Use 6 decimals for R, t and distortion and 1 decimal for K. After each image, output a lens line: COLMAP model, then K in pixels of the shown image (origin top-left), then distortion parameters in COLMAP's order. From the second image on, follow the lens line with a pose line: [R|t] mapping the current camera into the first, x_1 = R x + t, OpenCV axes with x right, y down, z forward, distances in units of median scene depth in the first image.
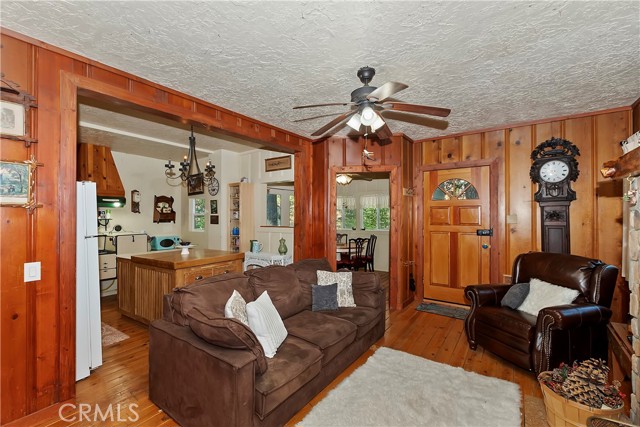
lens RADIAL K [[274.9, 0, 316.6], [0, 274.9, 215.4], [0, 0, 1]] dist [0.013343, -0.008035]
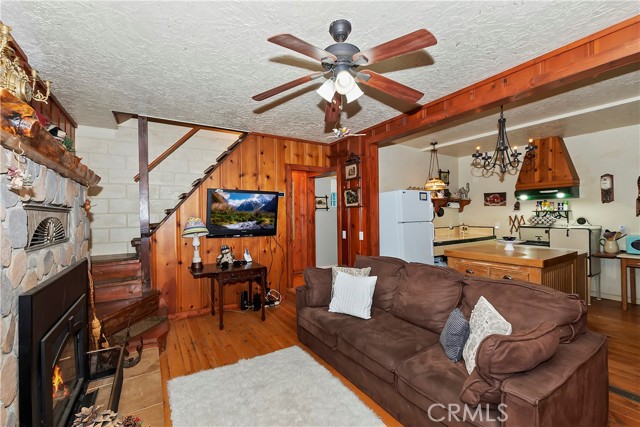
lens RADIAL K [[274.9, 0, 316.6], [0, 274.9, 215.4], [0, 0, 1]] dist [0.013343, -0.008035]
pose [[-0.389543, 0.010191, -0.920952, 0.433850], [0.020073, 0.999795, 0.002573, 0.009637], [0.920790, -0.017484, -0.389667, 0.566818]]
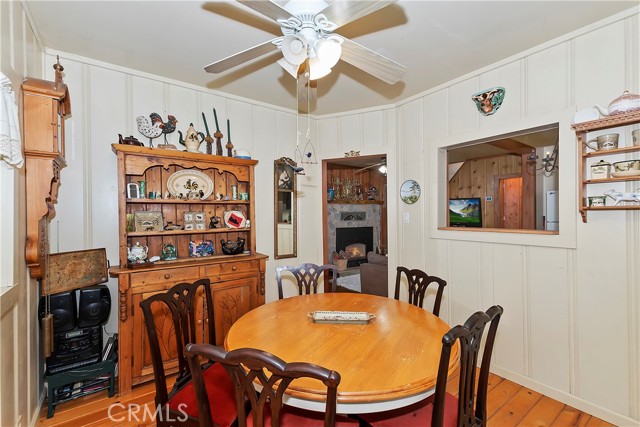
lens RADIAL K [[274.9, 0, 316.6], [0, 274.9, 215.4], [0, 0, 1]] dist [0.013343, -0.008035]
pose [[-0.947301, 0.009197, 0.320212, 0.002773], [0.008431, 0.999957, -0.003777, 0.014803], [-0.320233, -0.000878, -0.947338, 1.518861]]
